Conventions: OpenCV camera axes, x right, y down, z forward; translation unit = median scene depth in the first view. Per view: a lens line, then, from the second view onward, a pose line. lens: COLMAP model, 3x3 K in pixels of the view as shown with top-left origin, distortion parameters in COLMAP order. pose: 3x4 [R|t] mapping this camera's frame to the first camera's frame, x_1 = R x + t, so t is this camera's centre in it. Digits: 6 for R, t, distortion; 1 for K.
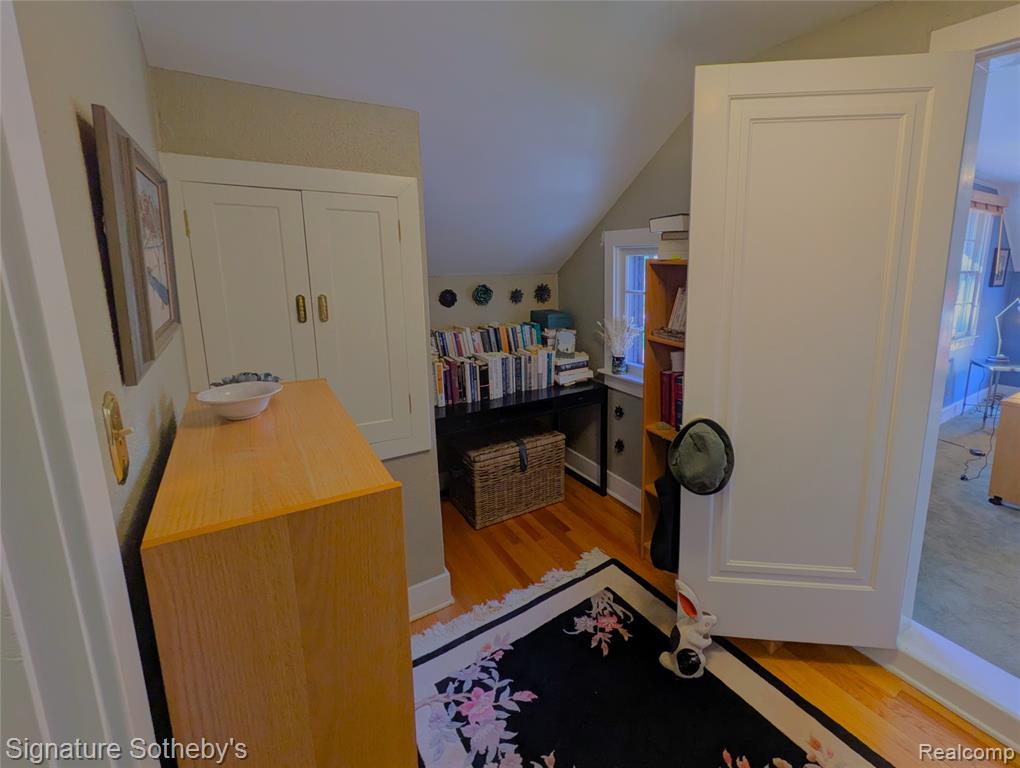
lens RADIAL K [[528.0, 0, 511.0], [0, 528.0, 364.2], [0, 0, 1]] dist [-0.002194, -0.000616]
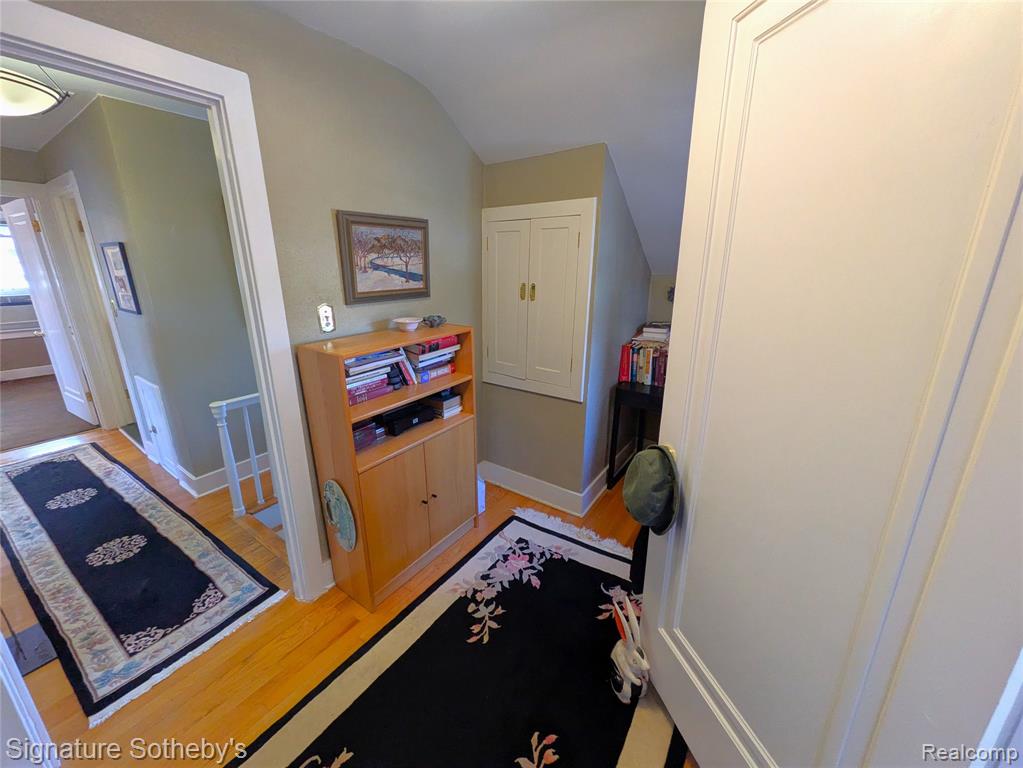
lens RADIAL K [[405.0, 0, 511.5], [0, 405.0, 384.0], [0, 0, 1]] dist [0.001793, 0.000152]
pose [[0.328617, 0.271541, -0.904586, 0.821445], [-0.183635, 0.957870, 0.220825, -0.095677], [0.926439, 0.093546, 0.364637, 0.494180]]
